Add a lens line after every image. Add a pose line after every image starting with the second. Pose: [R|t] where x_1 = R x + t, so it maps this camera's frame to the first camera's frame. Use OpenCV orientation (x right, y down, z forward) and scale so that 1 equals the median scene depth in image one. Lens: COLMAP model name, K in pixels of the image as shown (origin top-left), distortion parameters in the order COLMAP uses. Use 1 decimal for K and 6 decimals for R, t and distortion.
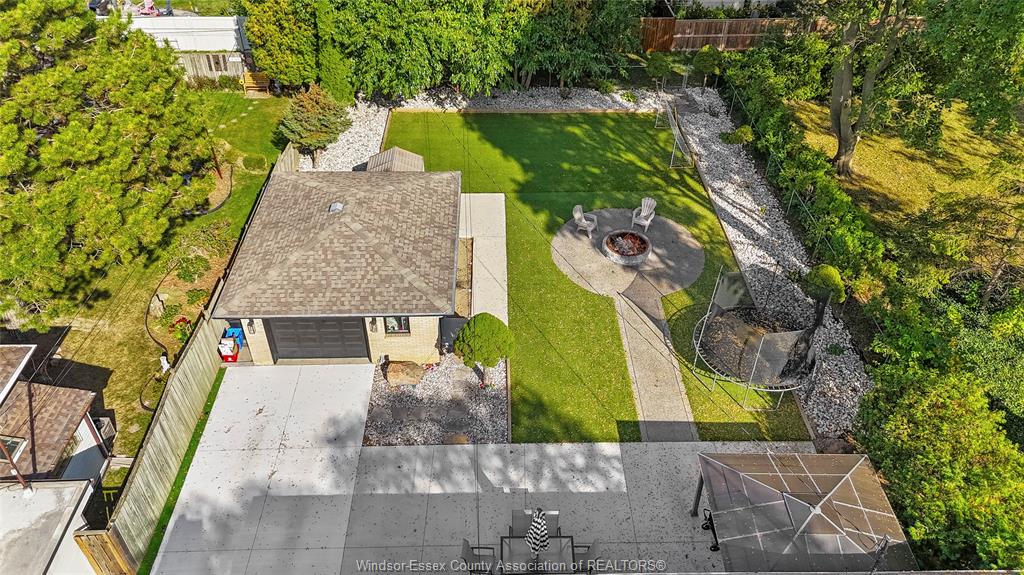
lens RADIAL K [[752.5, 0, 512.0], [0, 752.5, 287.5], [0, 0, 1]] dist [0.098897, -0.137188]
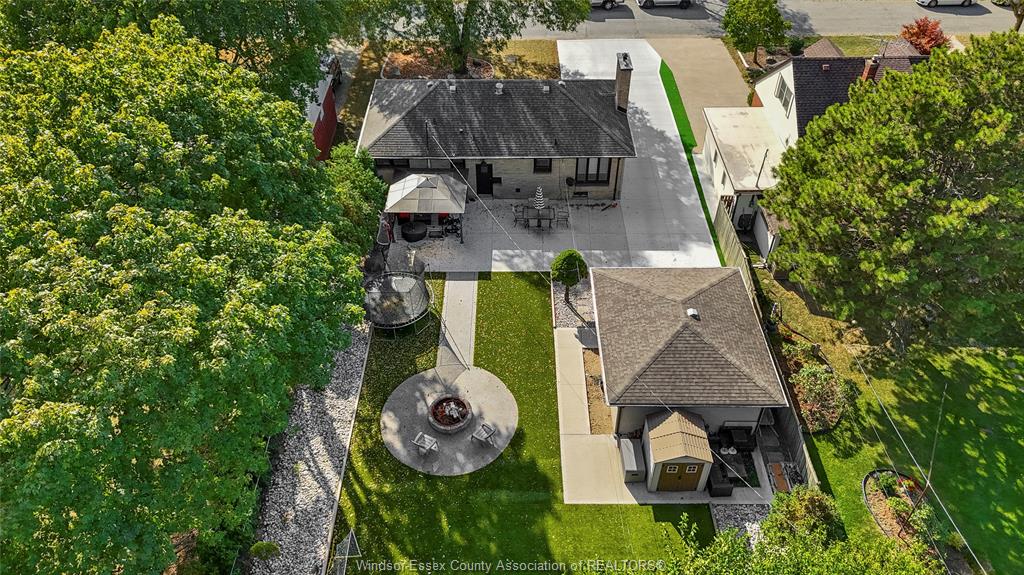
lens RADIAL K [[752.5, 0, 512.0], [0, 752.5, 287.5], [0, 0, 1]] dist [0.098897, -0.137188]
pose [[-0.999792, -0.014105, 0.014749, 0.056926], [0.012536, 0.145824, 0.989231, -1.395417], [-0.016104, 0.989210, -0.145617, 1.157832]]
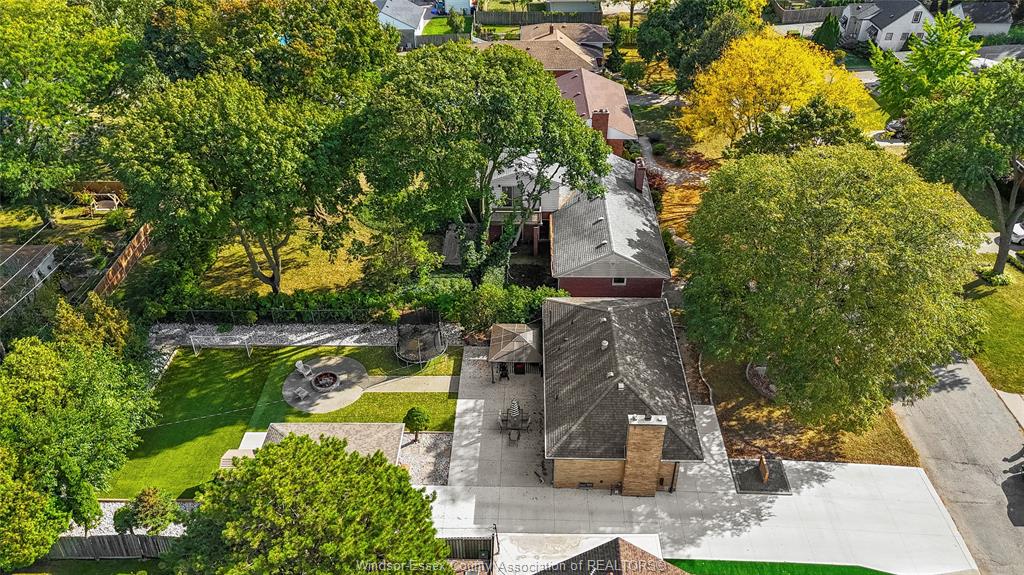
lens RADIAL K [[752.5, 0, 512.0], [0, 752.5, 287.5], [0, 0, 1]] dist [0.098897, -0.137188]
pose [[0.043676, -0.599029, 0.799535, -1.388481], [0.643765, 0.628869, 0.435995, -0.857420], [-0.763976, 0.495670, 0.413100, -0.263862]]
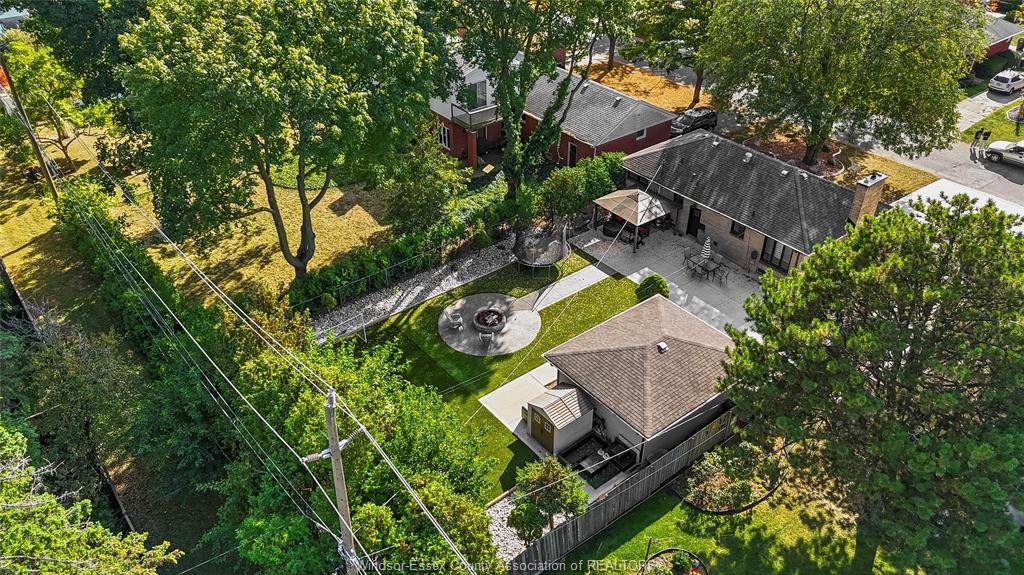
lens RADIAL K [[752.5, 0, 512.0], [0, 752.5, 287.5], [0, 0, 1]] dist [0.098897, -0.137188]
pose [[-0.600501, -0.459354, 0.654517, -0.954771], [0.508517, 0.412310, 0.755918, -1.387185], [-0.617098, 0.786762, -0.014003, 1.116794]]
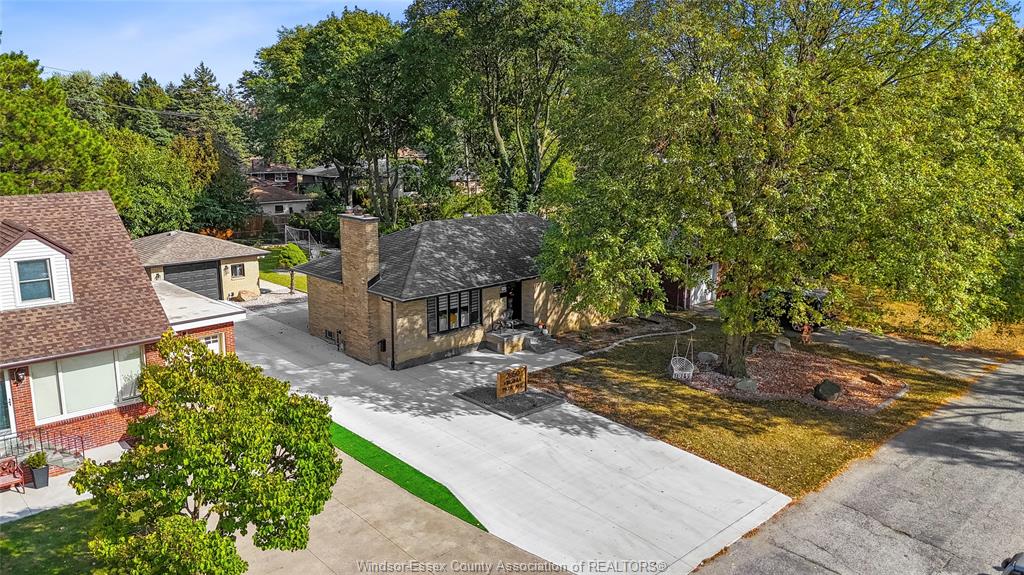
lens RADIAL K [[752.5, 0, 512.0], [0, 752.5, 287.5], [0, 0, 1]] dist [0.098897, -0.137188]
pose [[0.747503, -0.140647, 0.649198, -0.825808], [0.424462, 0.852902, -0.303958, 0.894368], [-0.510951, 0.502769, 0.697246, -0.600563]]
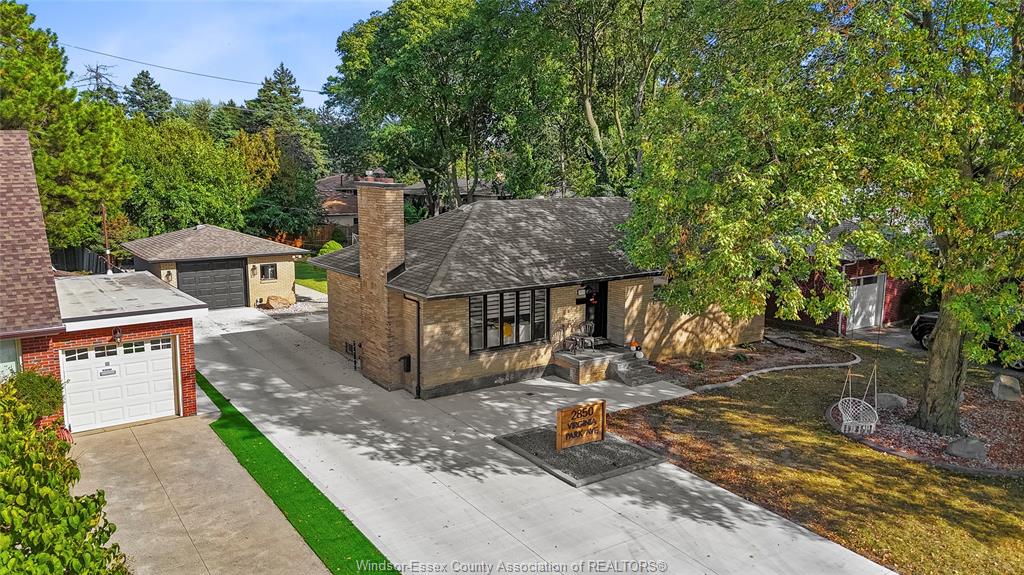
lens RADIAL K [[752.5, 0, 512.0], [0, 752.5, 287.5], [0, 0, 1]] dist [0.098897, -0.137188]
pose [[0.835102, -0.090509, 0.542598, -0.551480], [0.352331, 0.845504, -0.401229, 0.828966], [-0.422454, 0.526242, 0.737972, -0.320780]]
